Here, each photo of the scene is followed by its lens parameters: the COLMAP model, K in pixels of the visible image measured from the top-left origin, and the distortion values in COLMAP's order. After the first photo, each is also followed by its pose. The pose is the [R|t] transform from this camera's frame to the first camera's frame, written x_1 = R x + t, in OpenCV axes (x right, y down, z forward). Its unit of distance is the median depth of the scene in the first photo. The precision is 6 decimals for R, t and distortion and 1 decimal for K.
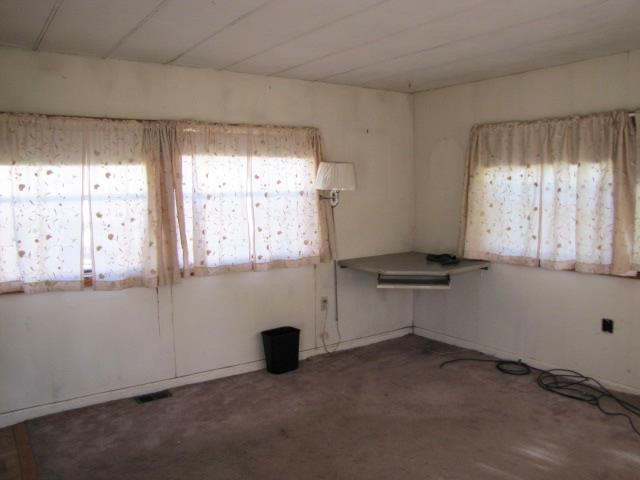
lens RADIAL K [[543.2, 0, 320.0], [0, 543.2, 240.0], [0, 0, 1]] dist [-0.172256, 0.158426]
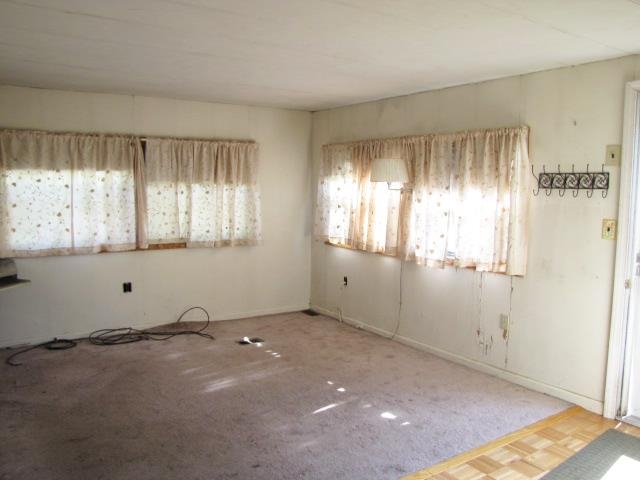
lens RADIAL K [[543.2, 0, 320.0], [0, 543.2, 240.0], [0, 0, 1]] dist [-0.172256, 0.158426]
pose [[0.020842, -0.086251, 0.996055, -0.785523], [0.088116, 0.992553, 0.084104, -0.033297], [-0.995892, 0.086015, 0.028287, 0.403254]]
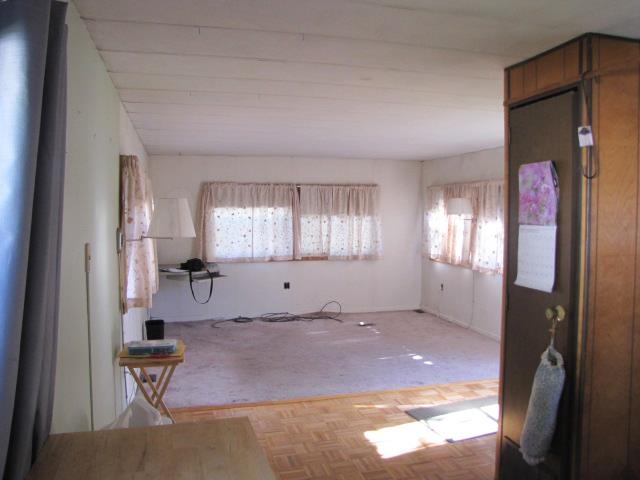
lens RADIAL K [[543.2, 0, 320.0], [0, 543.2, 240.0], [0, 0, 1]] dist [-0.172256, 0.158426]
pose [[0.338786, -0.036203, 0.940167, -1.317262], [0.089429, 0.995974, 0.006127, -0.015835], [-0.936604, 0.082002, 0.340659, 0.119931]]
